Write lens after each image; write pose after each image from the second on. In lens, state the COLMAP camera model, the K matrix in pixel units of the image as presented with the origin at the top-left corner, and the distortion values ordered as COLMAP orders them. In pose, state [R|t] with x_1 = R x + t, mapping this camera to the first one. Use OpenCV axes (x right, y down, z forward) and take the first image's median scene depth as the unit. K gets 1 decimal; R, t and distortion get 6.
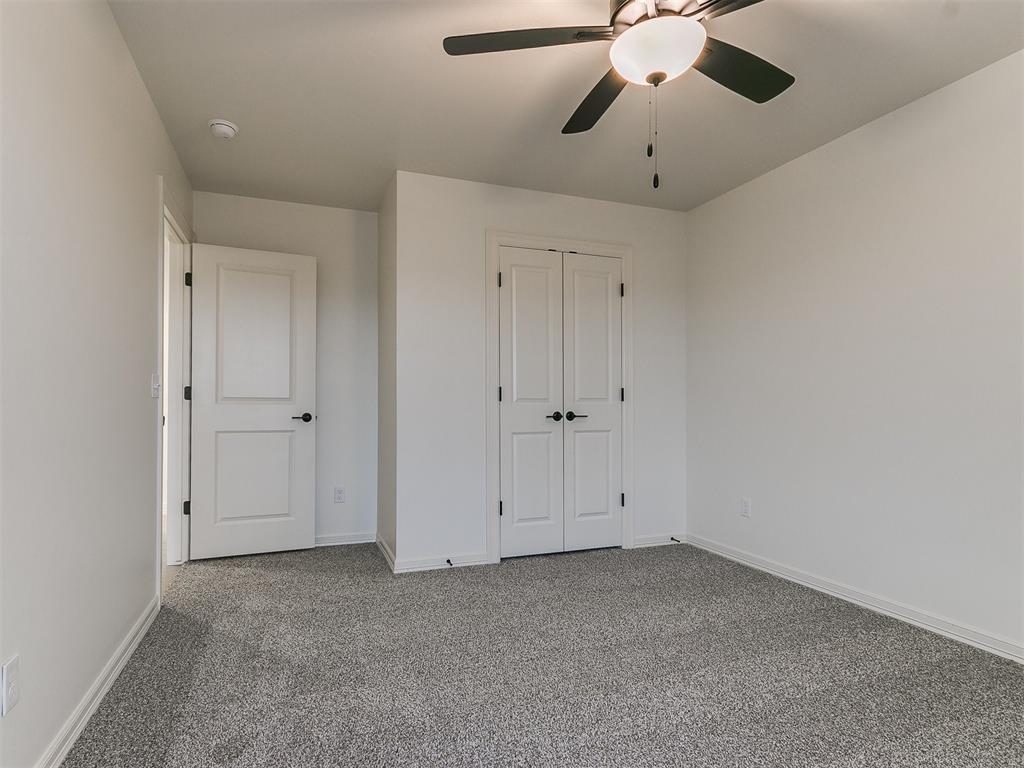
lens RADIAL K [[537.4, 0, 492.6], [0, 537.4, 393.7], [0, 0, 1]] dist [0.000999, -0.001359]
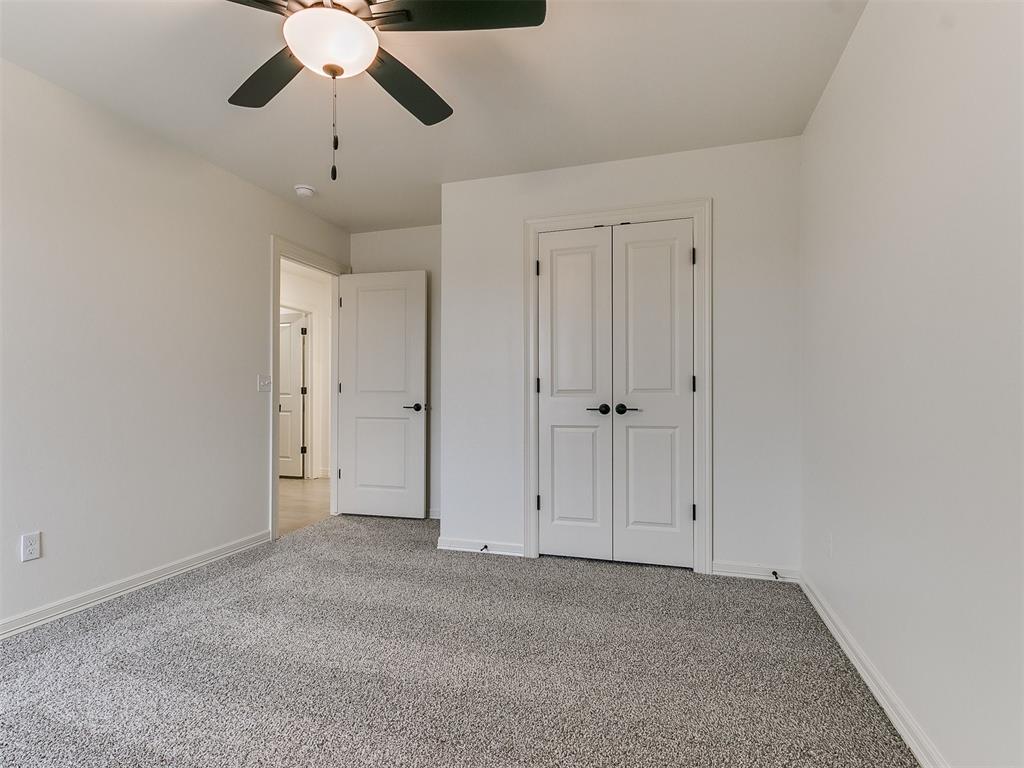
lens RADIAL K [[538.3, 0, 511.1], [0, 538.3, 388.7], [0, 0, 1]] dist [-0.000768, -0.000177]
pose [[0.793218, -0.010088, -0.608854, 0.549426], [0.014443, 0.999893, 0.002251, 0.003348], [0.608767, -0.010579, 0.793279, 0.188843]]
